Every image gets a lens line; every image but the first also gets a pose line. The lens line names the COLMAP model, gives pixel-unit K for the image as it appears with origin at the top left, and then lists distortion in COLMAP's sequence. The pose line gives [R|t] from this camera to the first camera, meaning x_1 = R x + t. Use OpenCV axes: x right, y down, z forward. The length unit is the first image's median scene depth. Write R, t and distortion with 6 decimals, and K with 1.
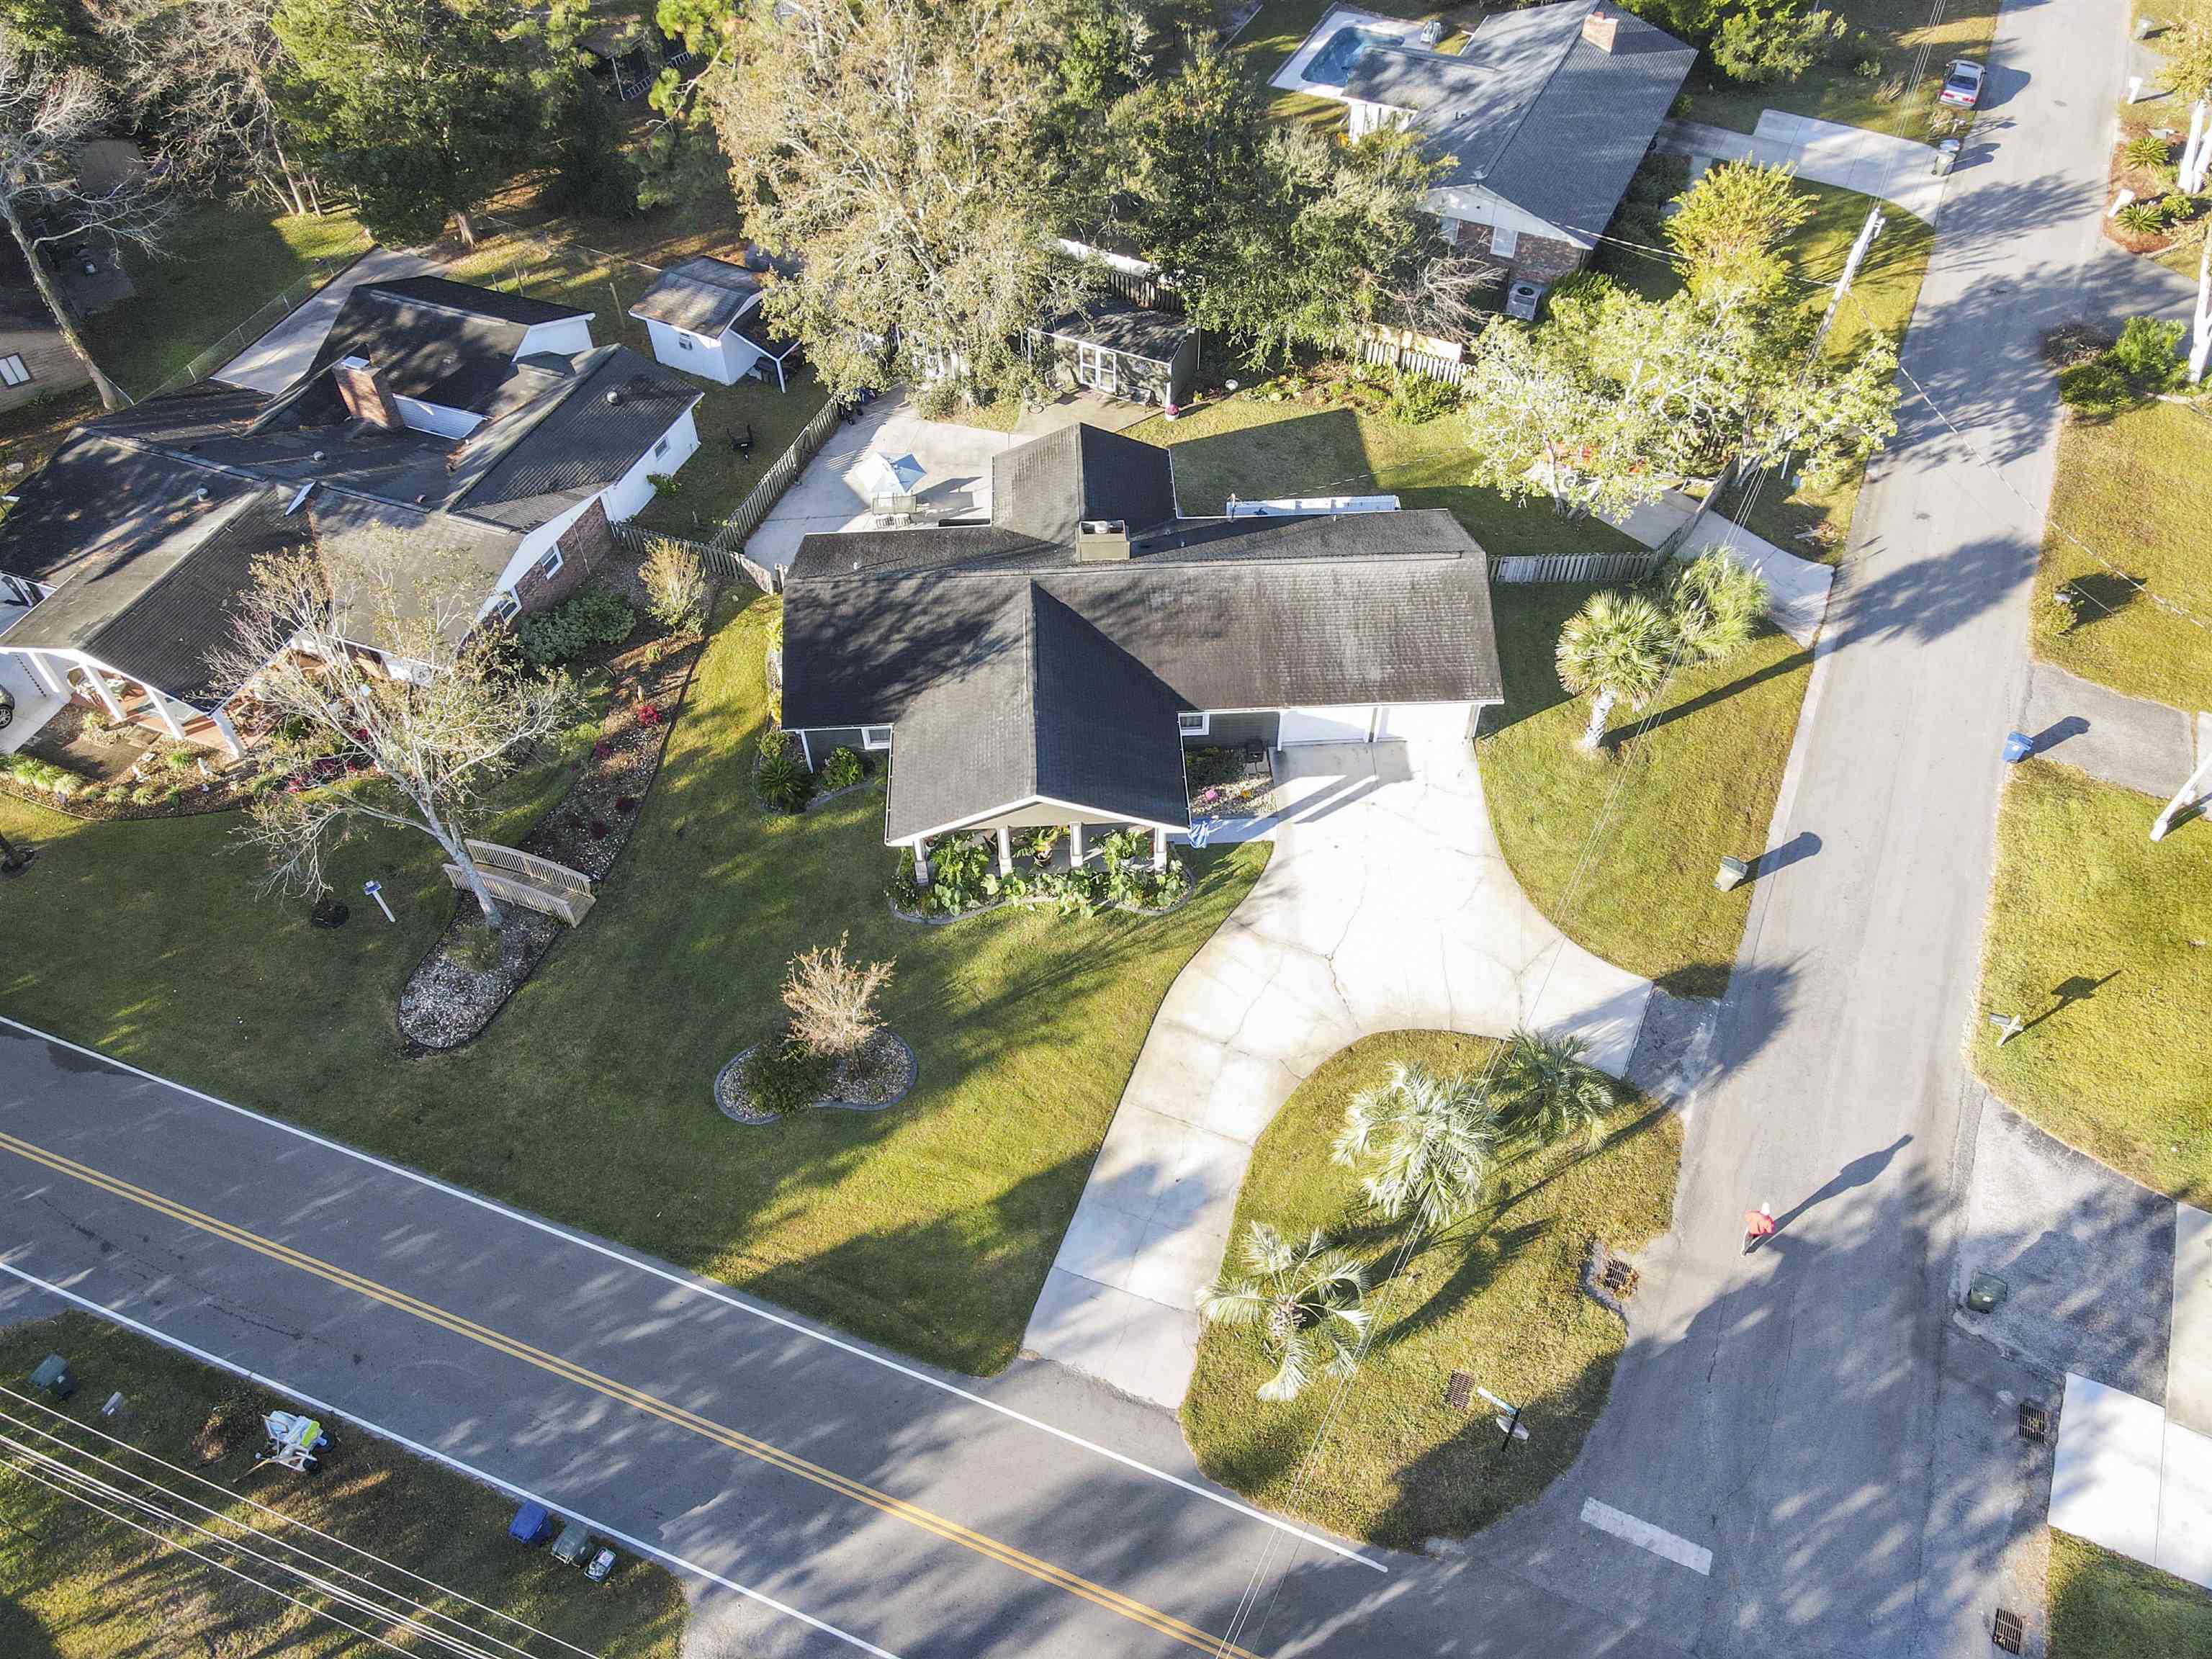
lens RADIAL K [[1576.8, 0, 1106.0], [0, 1576.8, 829.5], [0, 0, 1]] dist [-0.058037, 0.095589]
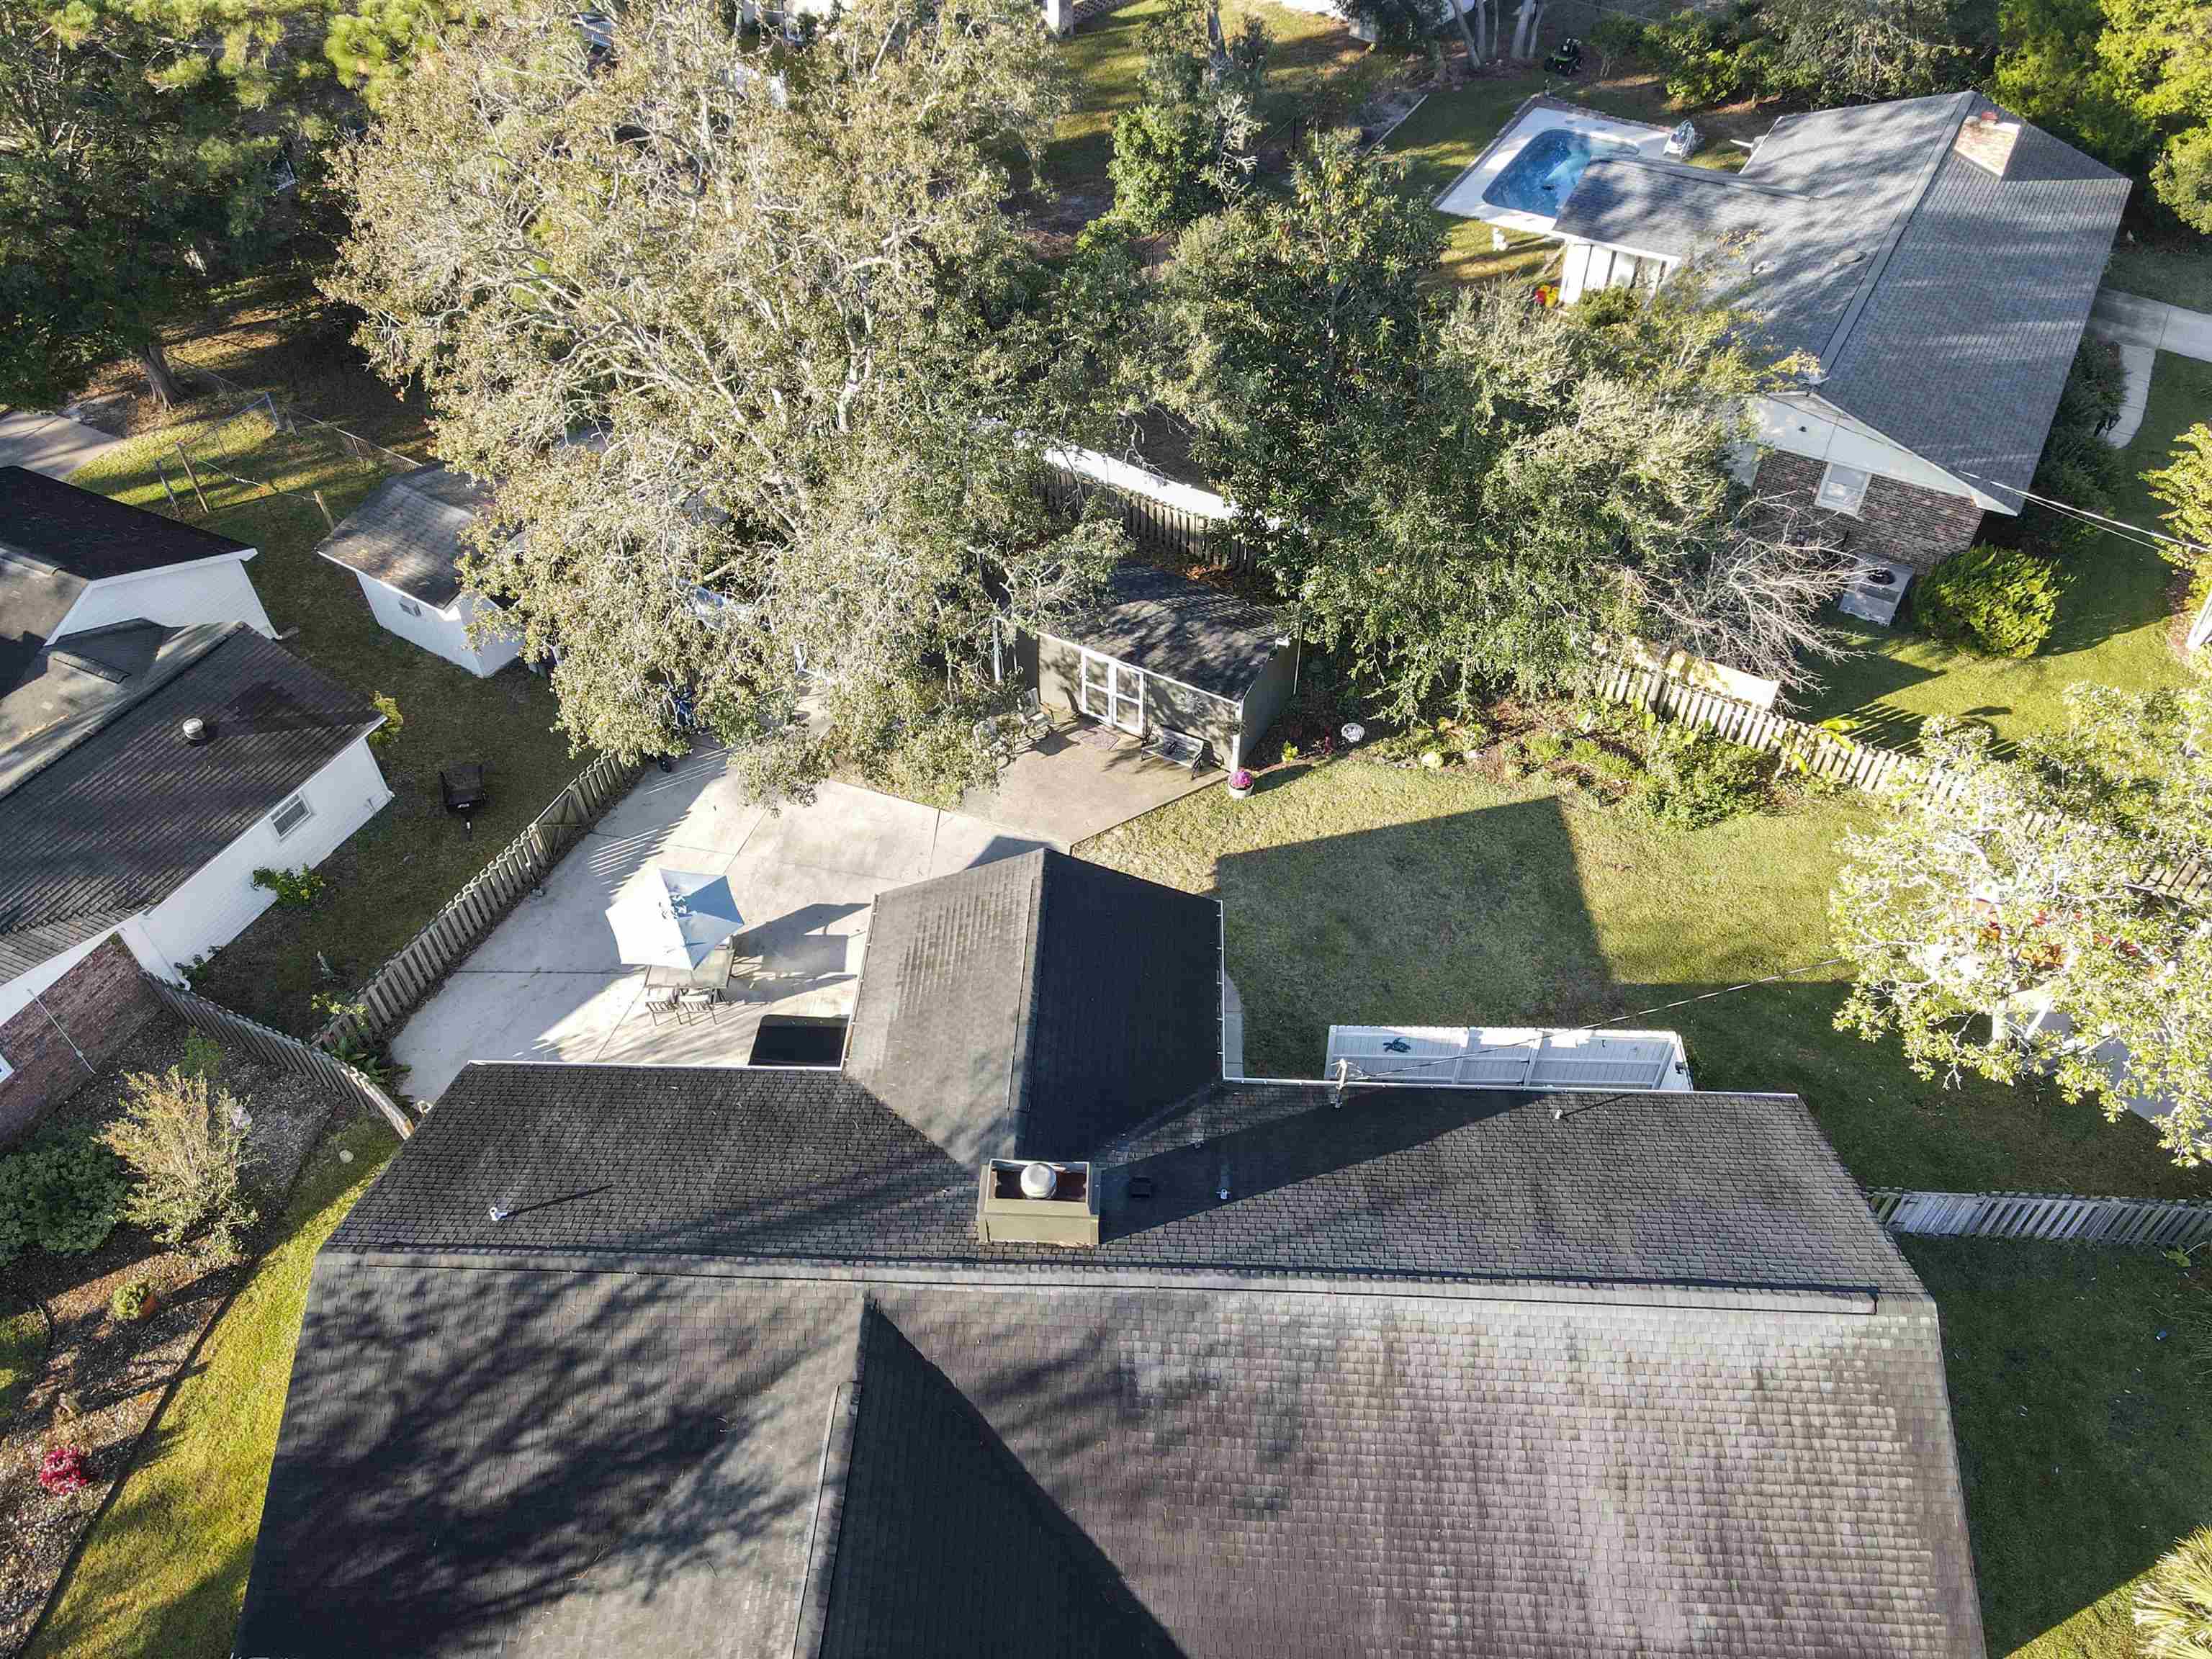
lens RADIAL K [[1650.2, 0, 1106.0], [0, 1650.2, 829.5], [0, 0, 1]] dist [-0.006047, 0.000747]
pose [[0.996552, 0.058645, -0.058692, 0.030995], [-0.063108, 0.995006, -0.077330, -0.209979], [0.053864, 0.080767, 0.995276, 0.441053]]
